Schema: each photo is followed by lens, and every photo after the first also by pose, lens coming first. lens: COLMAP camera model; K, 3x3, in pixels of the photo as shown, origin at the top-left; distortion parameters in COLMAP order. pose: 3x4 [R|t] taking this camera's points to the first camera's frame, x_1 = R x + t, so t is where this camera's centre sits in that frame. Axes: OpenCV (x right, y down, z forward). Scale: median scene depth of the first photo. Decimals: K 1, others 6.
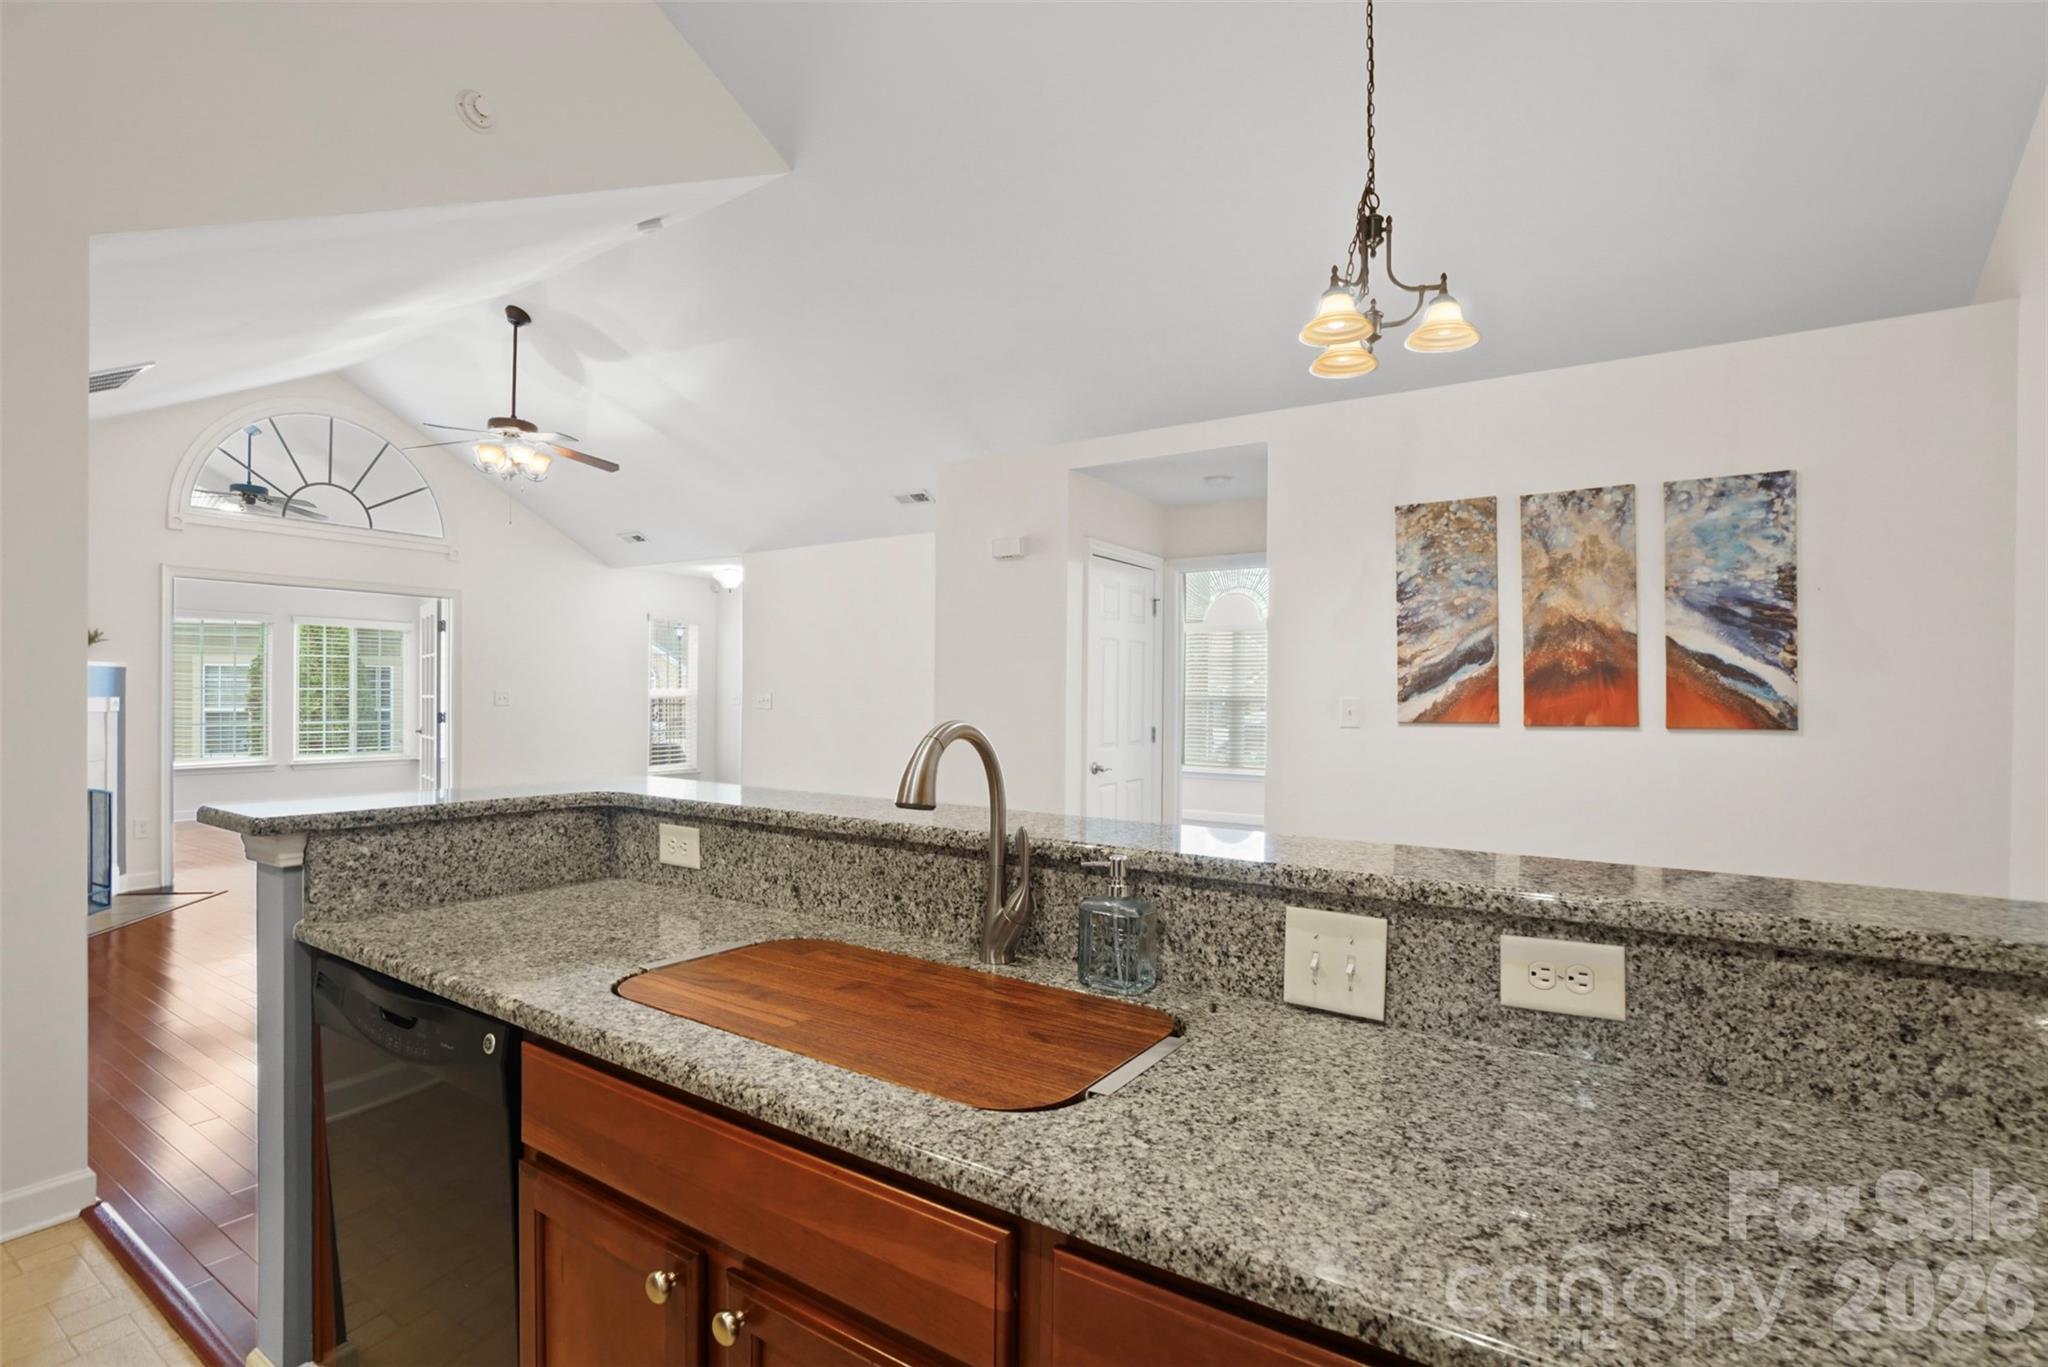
lens RADIAL K [[989.9, 0, 978.8], [0, 989.9, 692.0], [0, 0, 1]] dist [-0.058423, 0.026289]
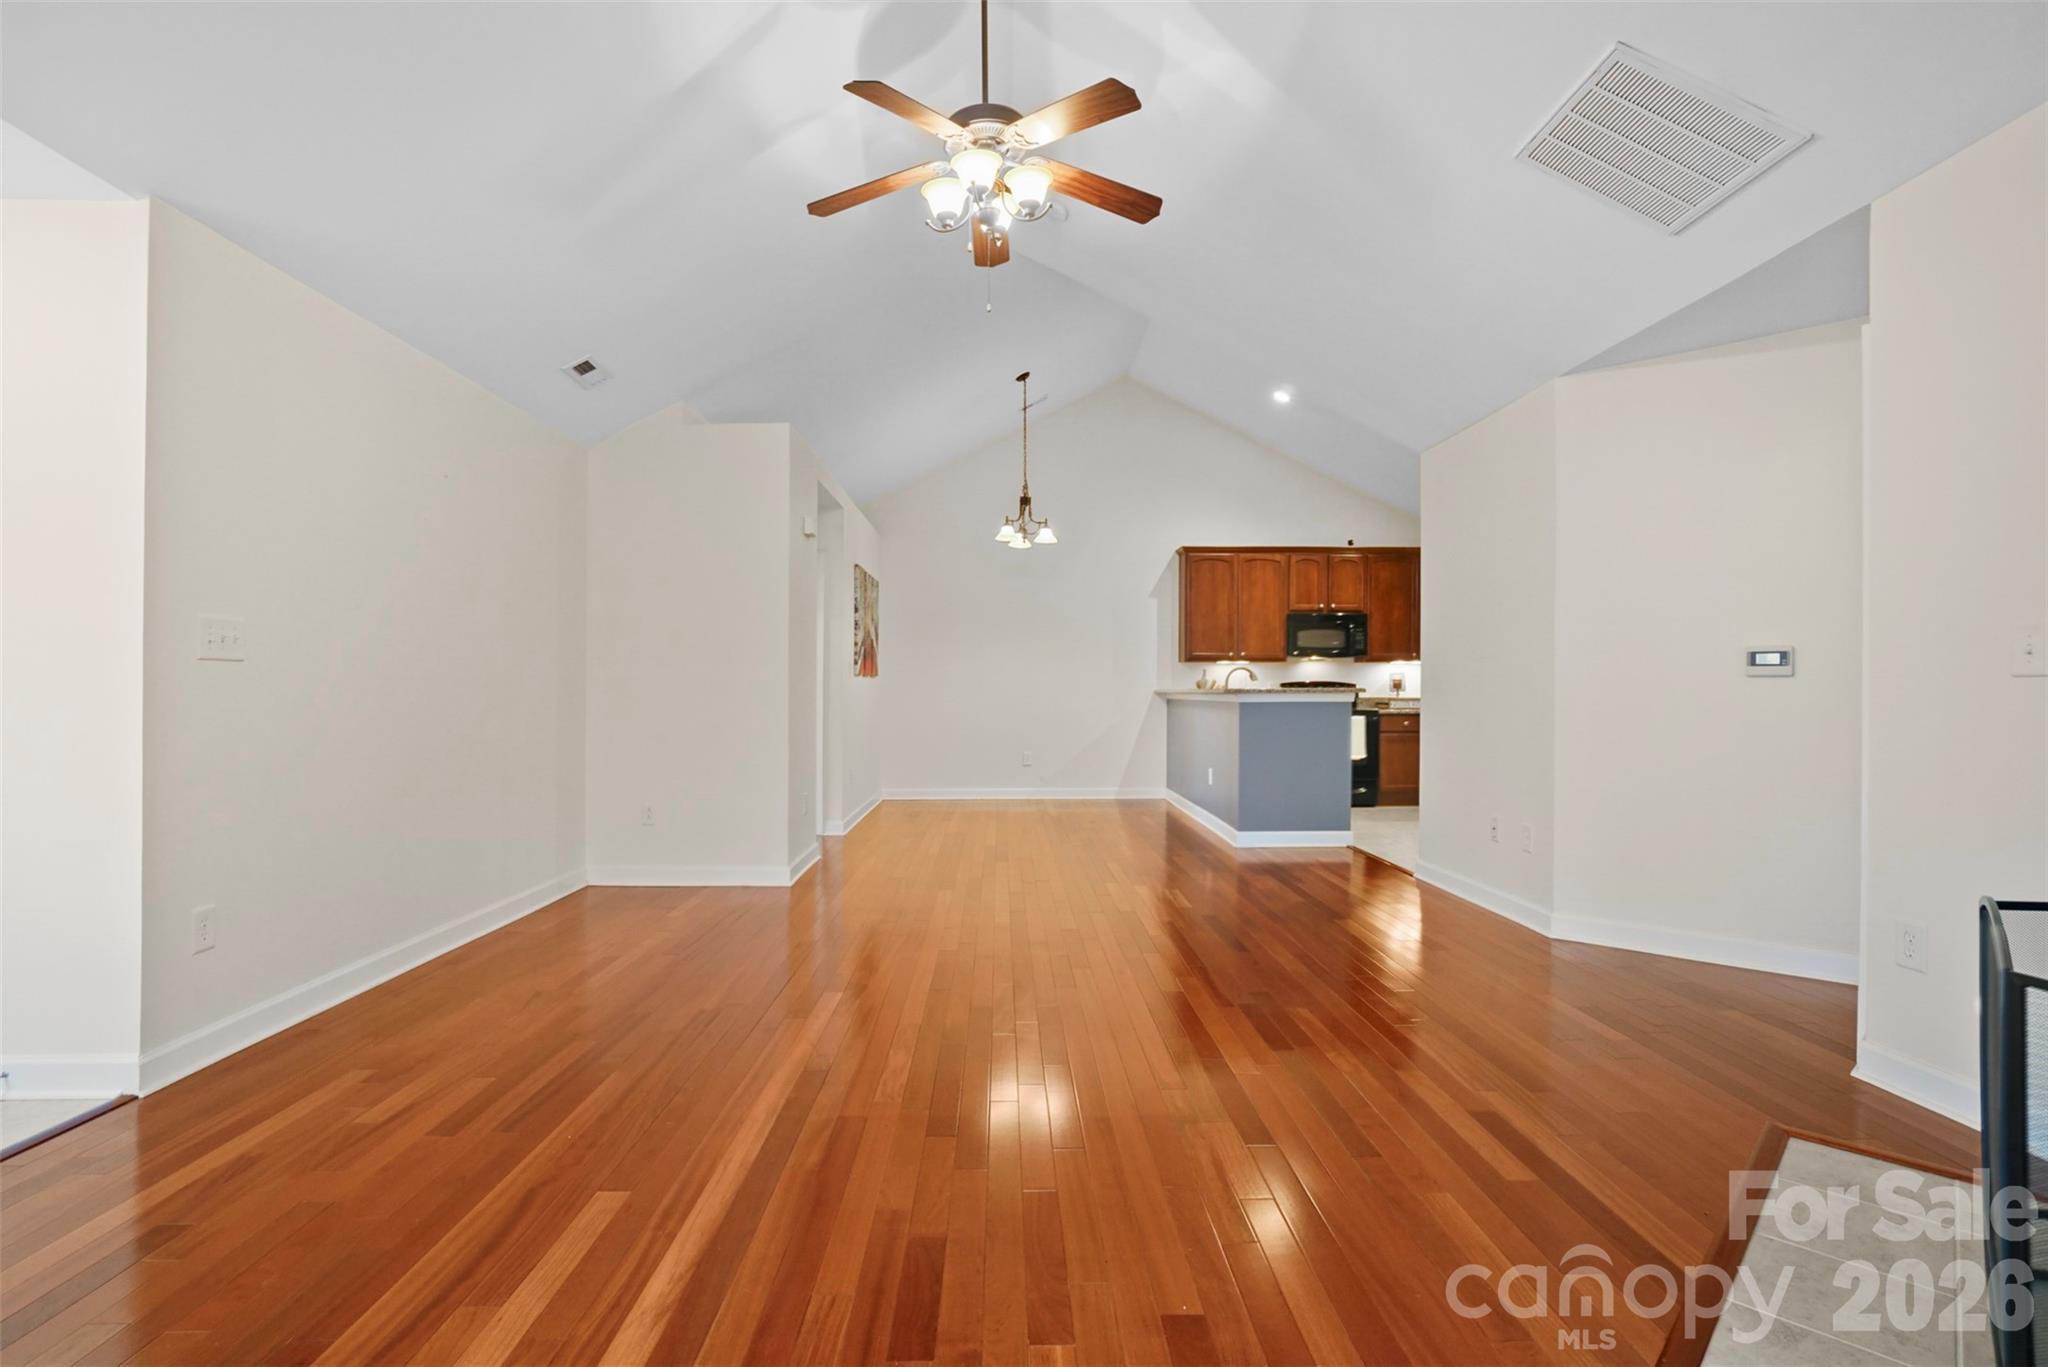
lens RADIAL K [[989.9, 0, 978.8], [0, 989.9, 692.0], [0, 0, 1]] dist [-0.058423, 0.026289]
pose [[-0.566660, -0.016275, 0.823791, -1.581743], [-0.008391, 0.999867, 0.013982, 0.043851], [-0.823909, 0.001011, -0.566721, 2.254026]]
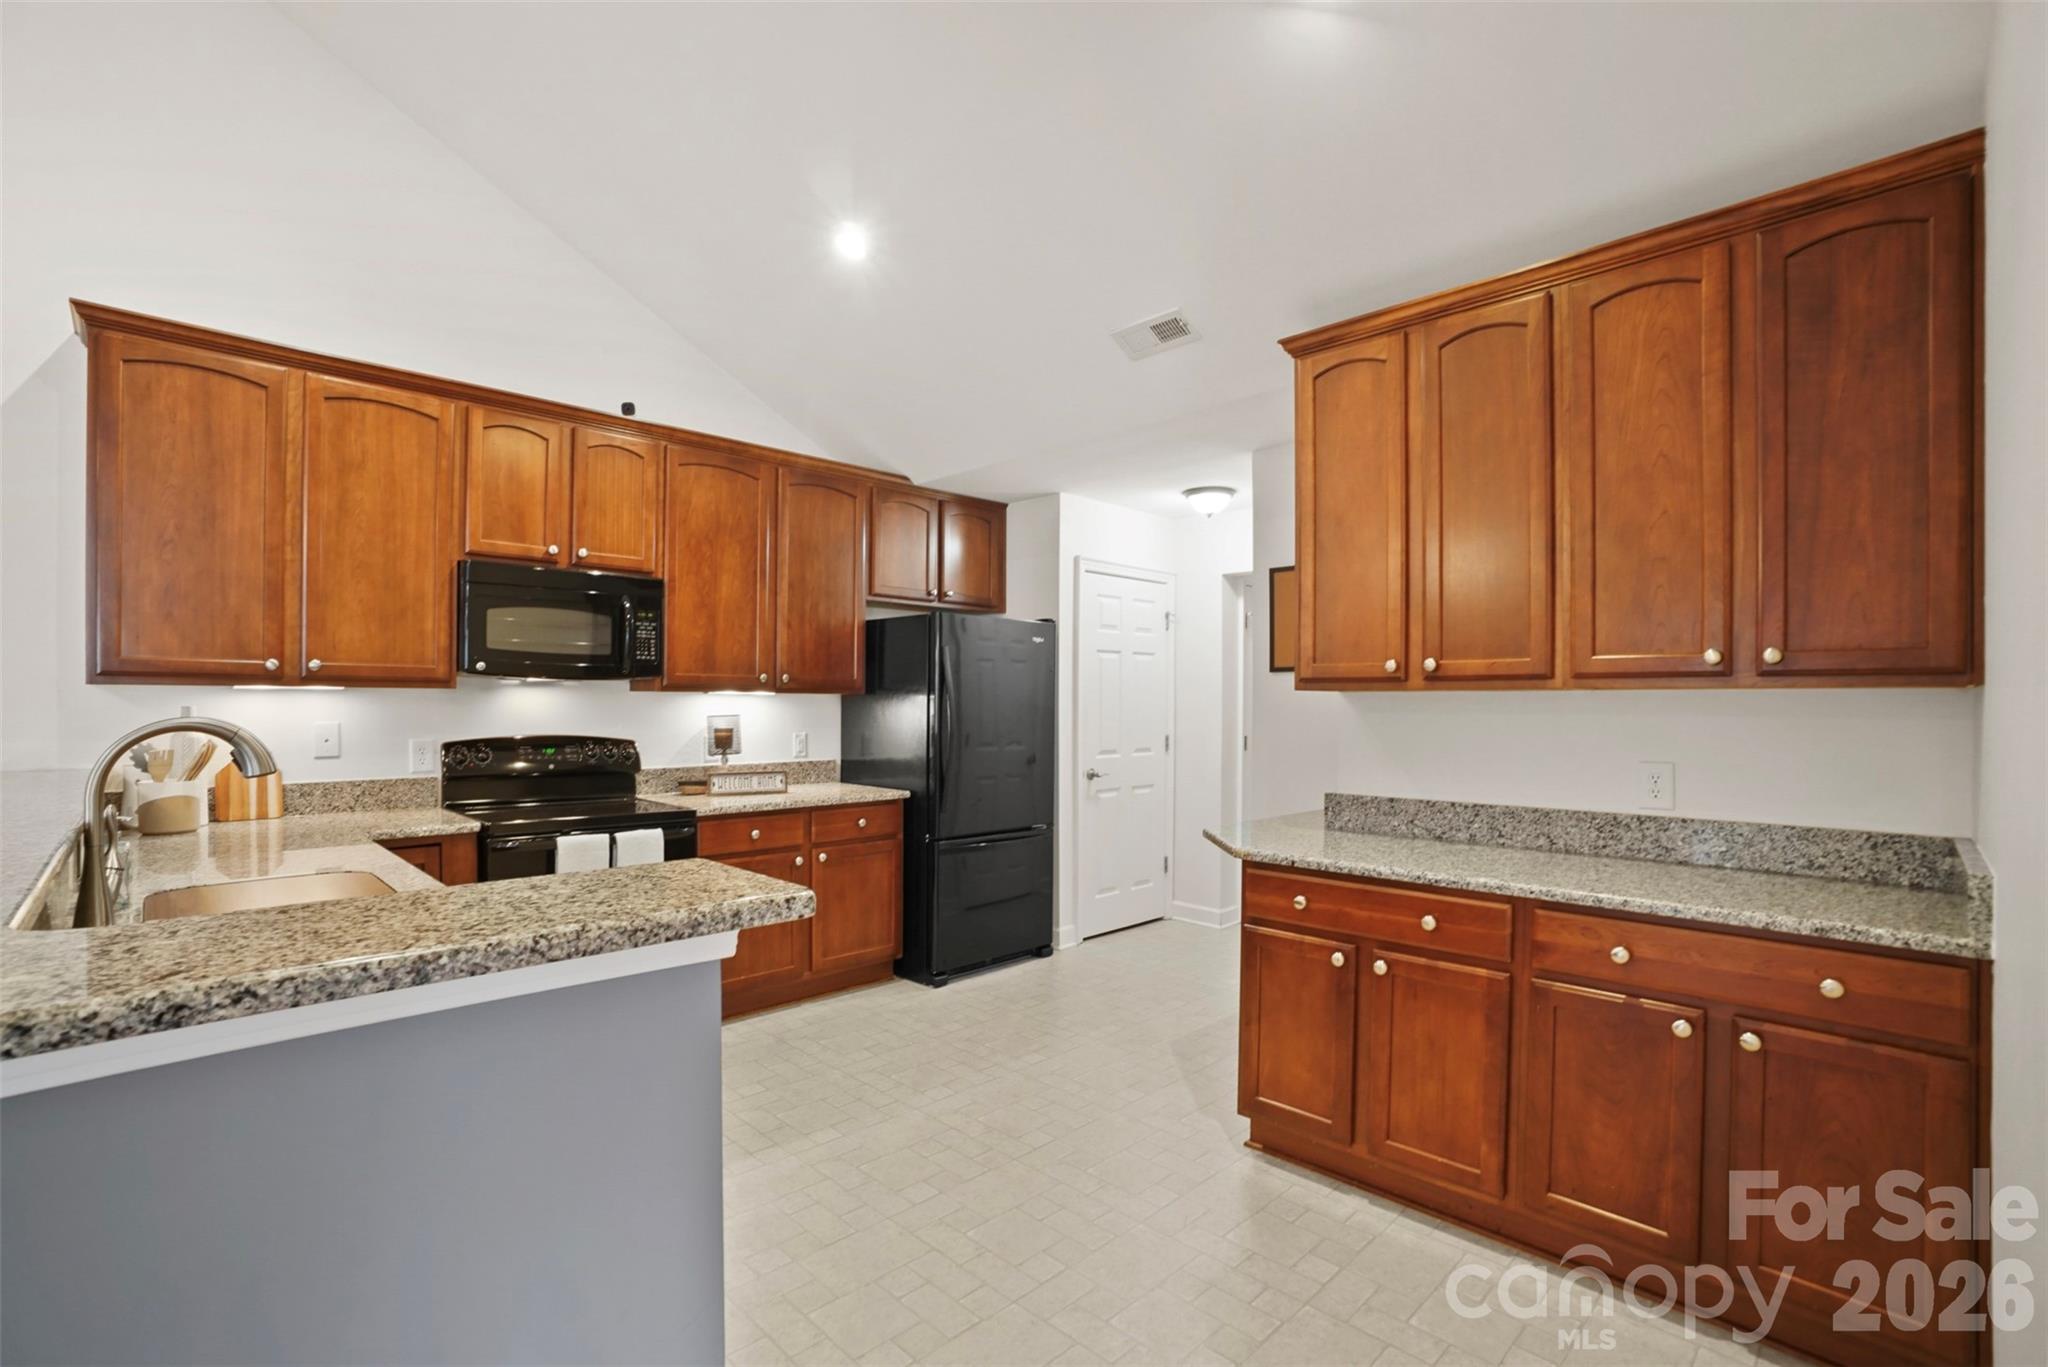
lens RADIAL K [[916.1, 0, 986.2], [0, 916.1, 705.5], [0, 0, 1]] dist [-0.062435, 0.023935]
pose [[-0.980561, -0.011761, 0.195864, -0.528255], [-0.011981, 0.999928, 0.000063, 0.002072], [-0.195851, -0.002285, -0.980631, 0.797069]]
